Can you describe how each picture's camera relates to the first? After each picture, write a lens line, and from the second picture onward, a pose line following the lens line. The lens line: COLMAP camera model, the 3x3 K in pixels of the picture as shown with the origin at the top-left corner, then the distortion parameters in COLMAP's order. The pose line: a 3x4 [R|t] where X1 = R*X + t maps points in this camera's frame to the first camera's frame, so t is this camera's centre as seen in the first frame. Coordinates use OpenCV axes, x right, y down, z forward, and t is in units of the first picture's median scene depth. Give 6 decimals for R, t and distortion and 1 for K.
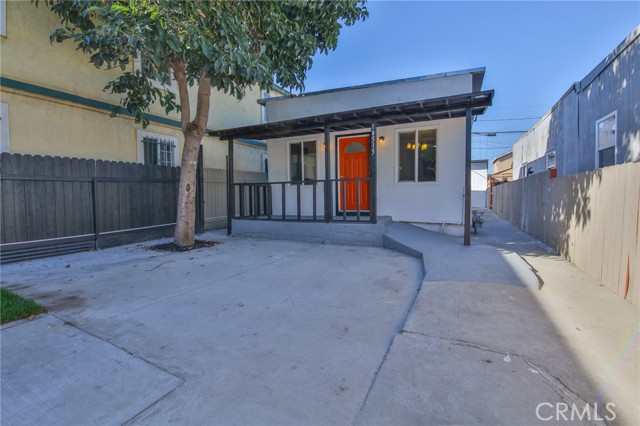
lens RADIAL K [[293.1, 0, 320.3], [0, 293.1, 208.8], [0, 0, 1]] dist [-0.005403, -0.006639]
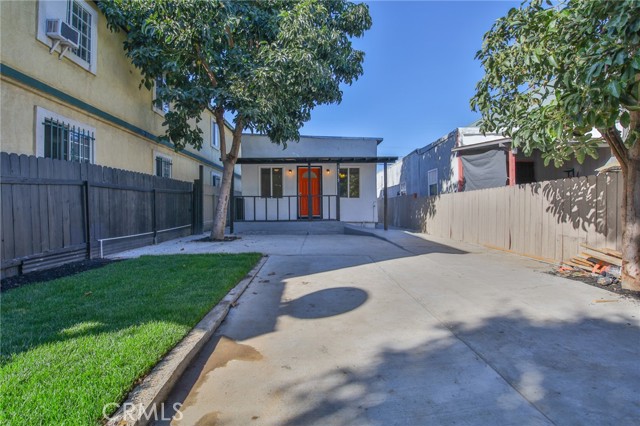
lens RADIAL K [[293.1, 0, 319.0], [0, 293.1, 210.1], [0, 0, 1]] dist [-0.005403, -0.006639]
pose [[0.886803, 0.003568, 0.462134, -0.566143], [0.018869, 0.998857, -0.043919, 0.046991], [-0.461762, 0.047668, 0.885722, -0.391007]]
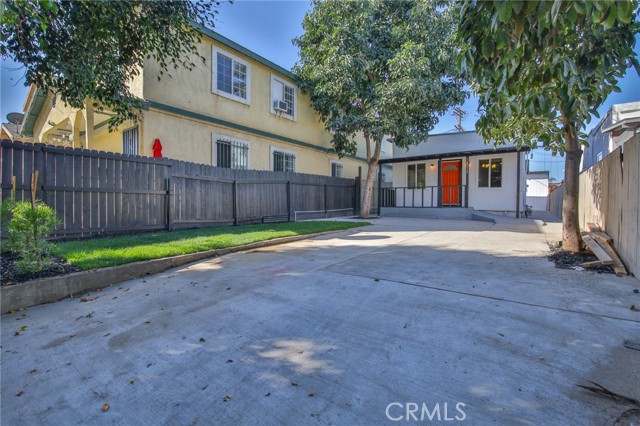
lens RADIAL K [[293.1, 0, 320.0], [0, 293.1, 210.7], [0, 0, 1]] dist [-0.005403, -0.006639]
pose [[0.983451, 0.019366, -0.180136, -0.335034], [-0.022724, 0.999604, -0.016600, 0.095524], [0.179744, 0.020419, 0.983502, -0.859508]]
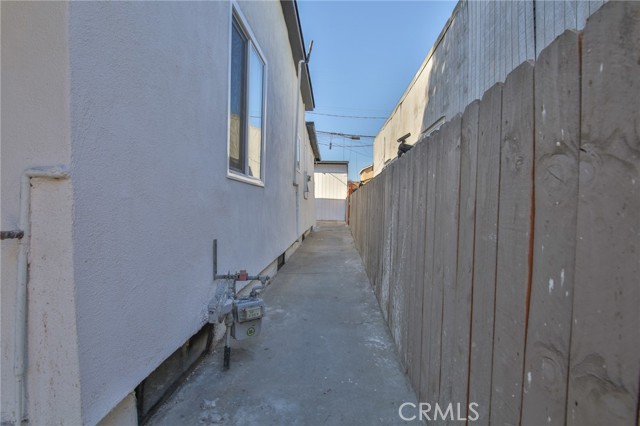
lens RADIAL K [[293.1, 0, 318.9], [0, 293.1, 209.5], [0, 0, 1]] dist [-0.005403, -0.006639]
pose [[0.925659, 0.022271, 0.377703, 0.485217], [-0.015260, 0.999651, -0.021547, -0.043333], [-0.378051, 0.014181, 0.925676, 0.702396]]
